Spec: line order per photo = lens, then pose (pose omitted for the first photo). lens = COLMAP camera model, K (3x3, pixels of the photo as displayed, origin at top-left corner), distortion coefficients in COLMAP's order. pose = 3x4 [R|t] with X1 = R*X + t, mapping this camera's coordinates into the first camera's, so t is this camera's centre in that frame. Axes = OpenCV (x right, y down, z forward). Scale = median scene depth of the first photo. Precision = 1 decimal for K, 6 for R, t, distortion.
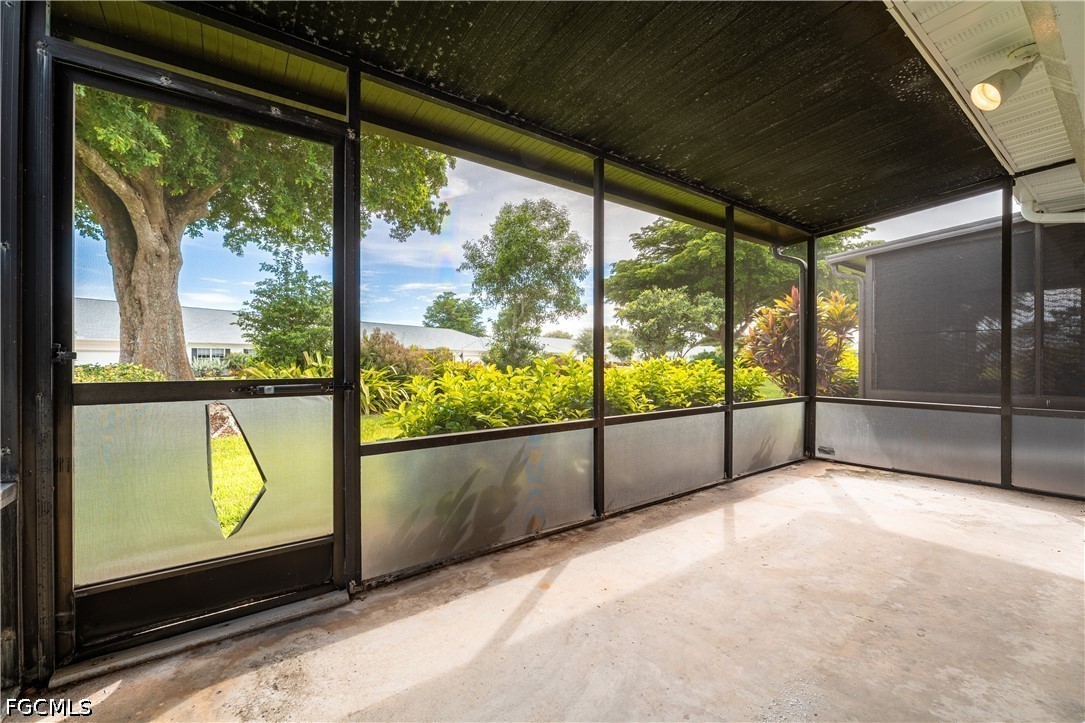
lens RADIAL K [[434.2, 0, 534.5], [0, 434.2, 362.0], [0, 0, 1]] dist [-0.000118, 0.001981]
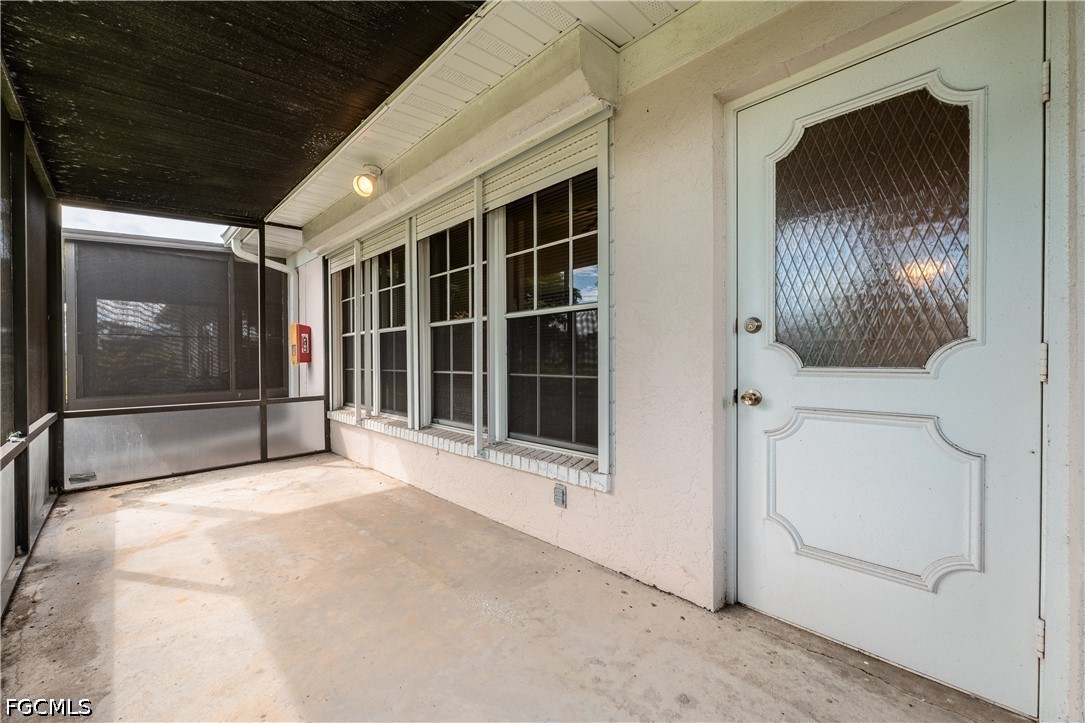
lens RADIAL K [[434.2, 0, 533.9], [0, 434.2, 360.6], [0, 0, 1]] dist [-0.000118, 0.001981]
pose [[-0.145461, -0.001936, 0.989362, -0.399118], [0.009669, 0.999948, 0.003379, -0.009373], [-0.989317, 0.010058, -0.145435, 0.498479]]
